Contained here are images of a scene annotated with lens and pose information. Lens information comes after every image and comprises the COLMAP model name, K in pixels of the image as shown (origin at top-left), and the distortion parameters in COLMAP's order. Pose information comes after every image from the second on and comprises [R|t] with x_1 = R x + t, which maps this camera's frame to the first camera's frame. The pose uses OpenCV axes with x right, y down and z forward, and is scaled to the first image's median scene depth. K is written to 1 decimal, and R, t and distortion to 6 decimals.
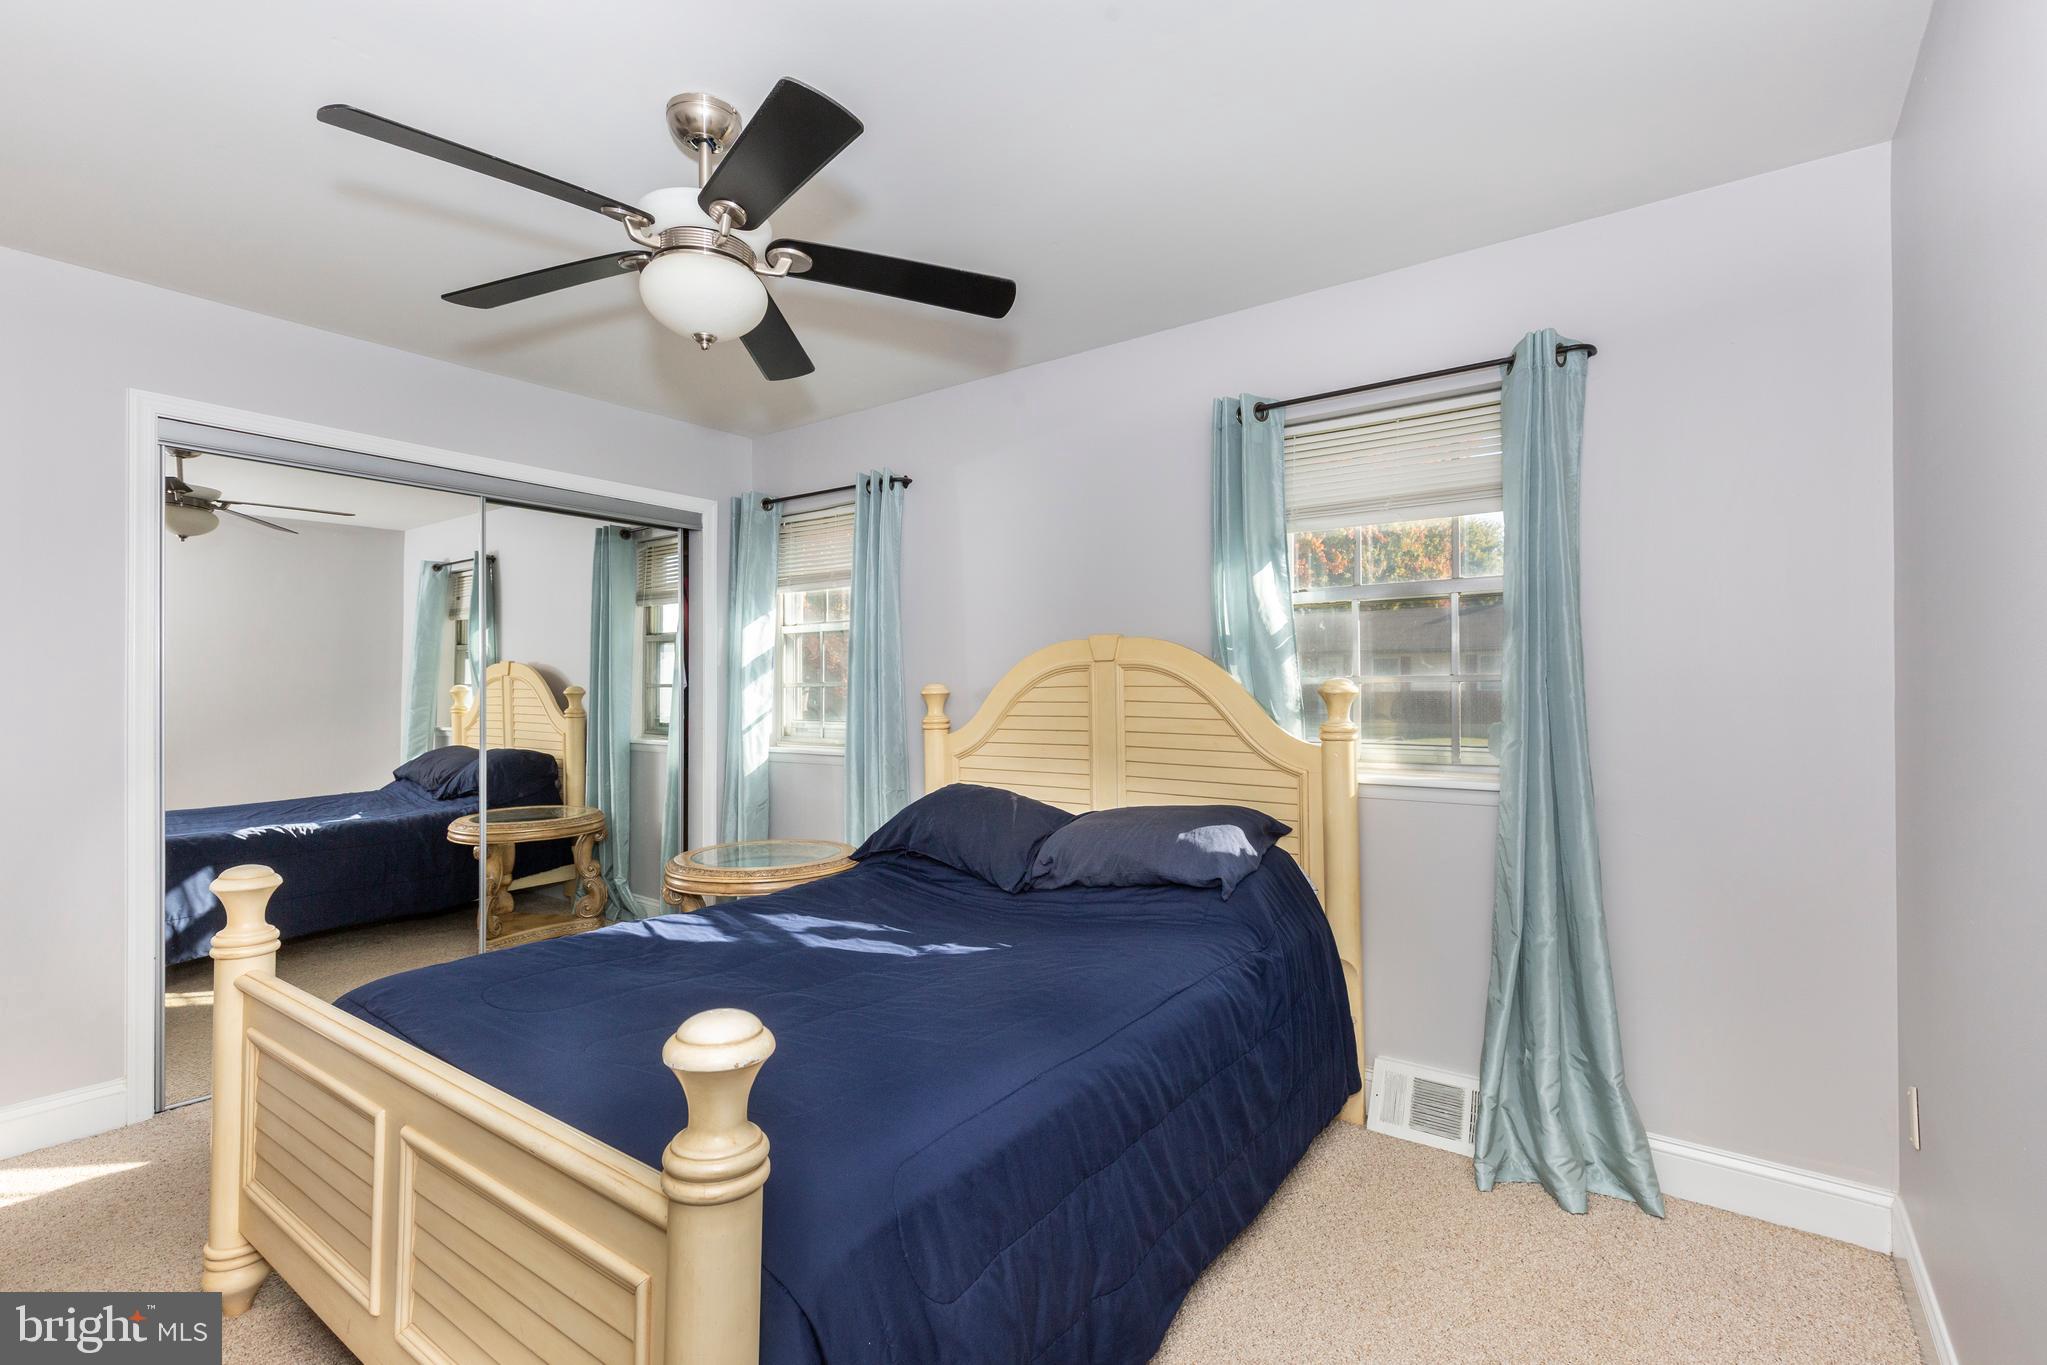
lens RADIAL K [[957.5, 0, 1031.4], [0, 957.5, 689.7], [0, 0, 1]] dist [0.004435, 0.000620]
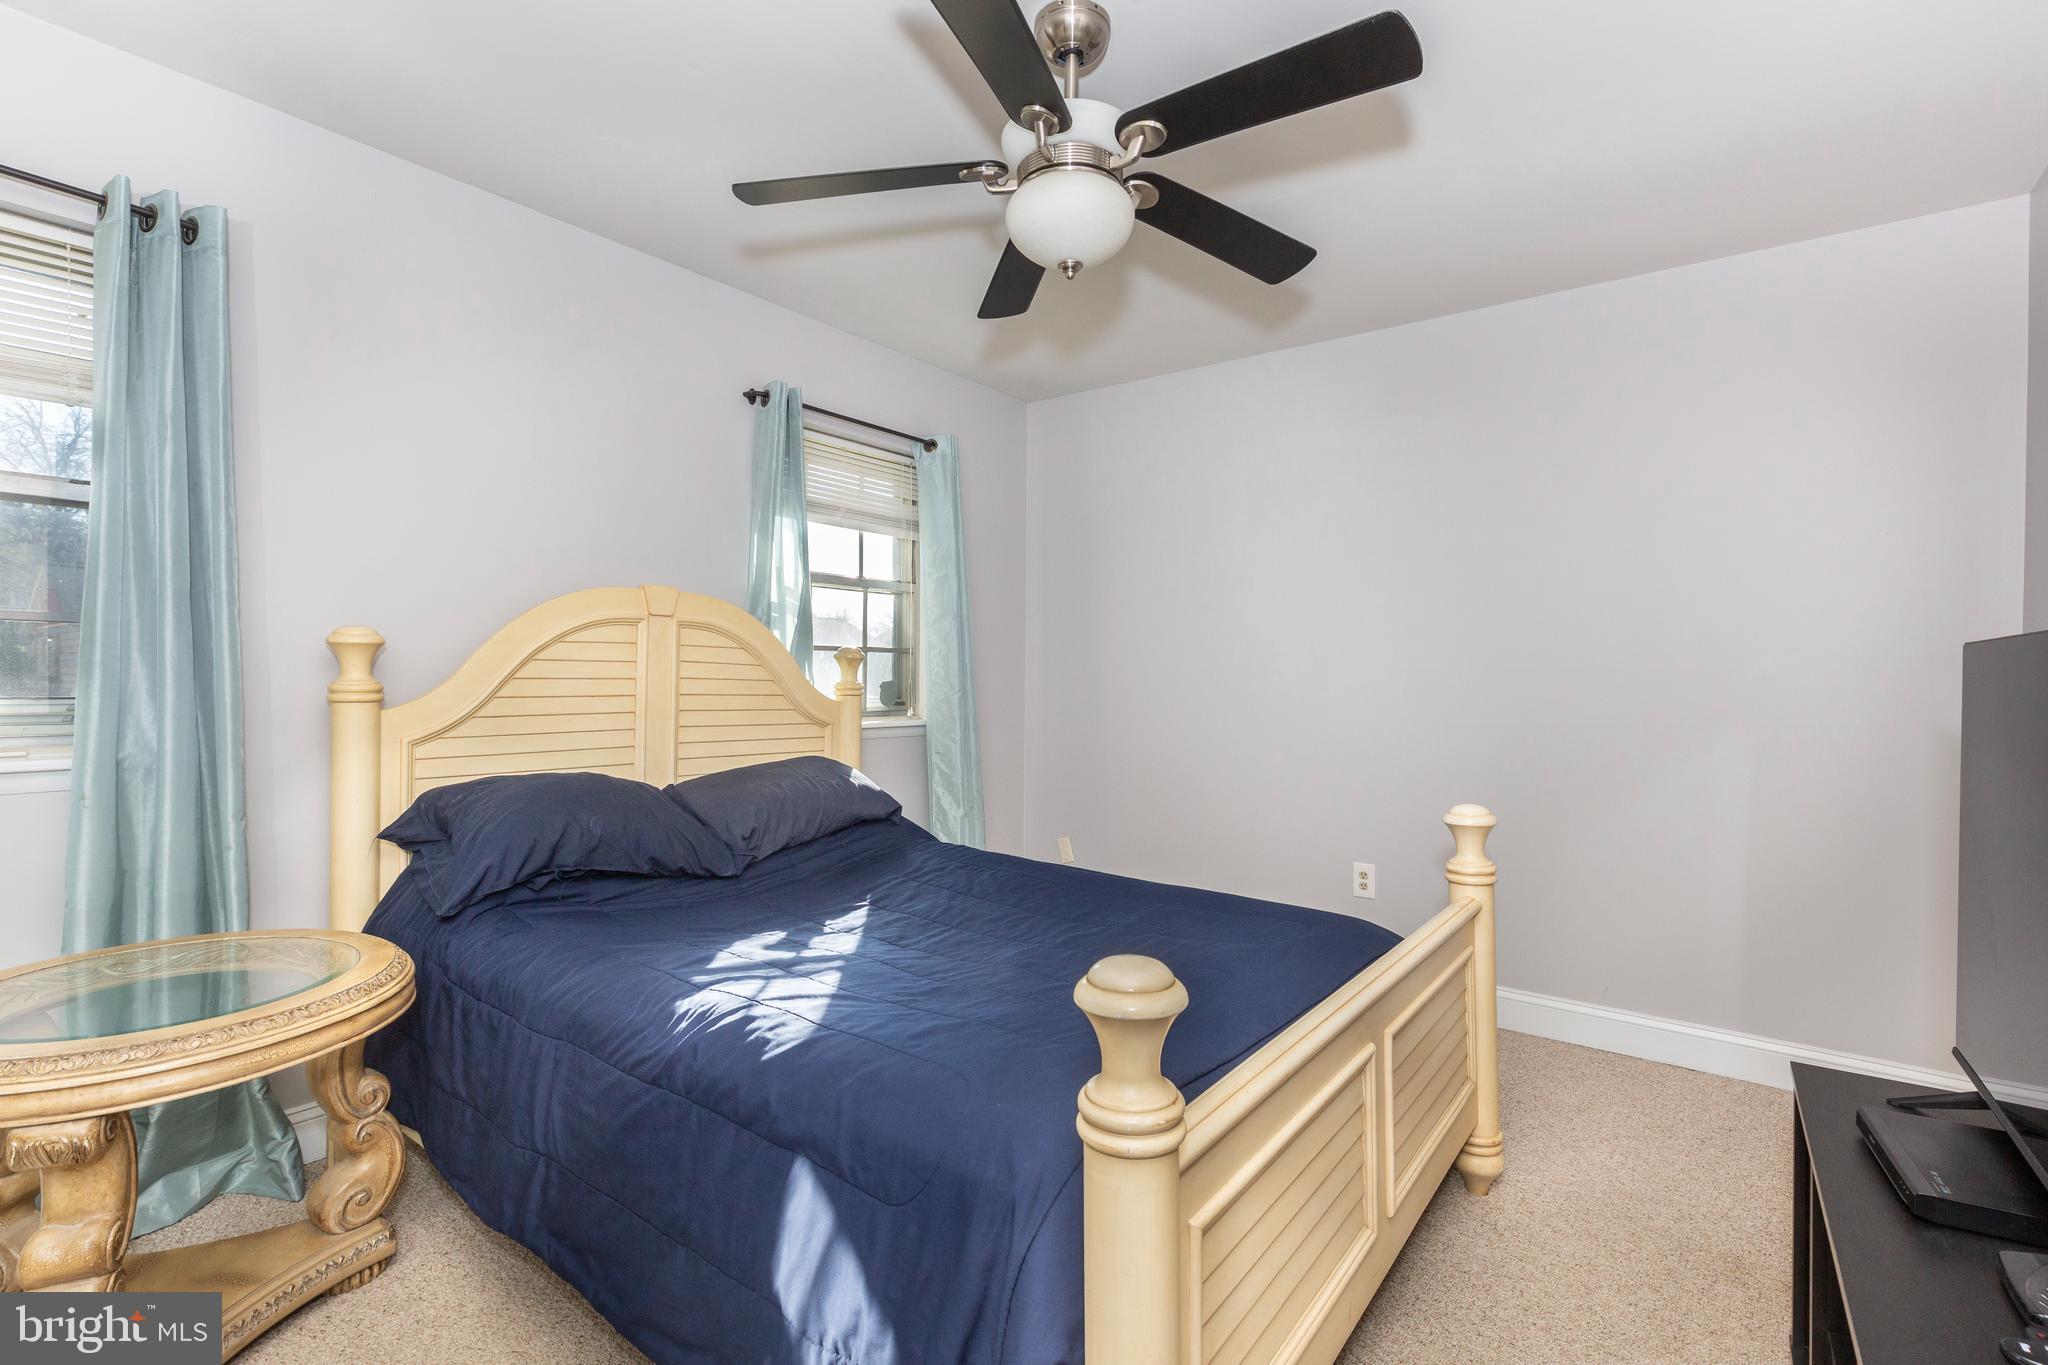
lens RADIAL K [[958.0, 0, 1031.9], [0, 958.0, 689.7], [0, 0, 1]] dist [0.004435, 0.000620]
pose [[0.014429, -0.014753, 0.999787, -0.819425], [-0.015457, 0.999768, 0.014976, 0.020272], [-0.999776, -0.015669, 0.014197, 0.651878]]
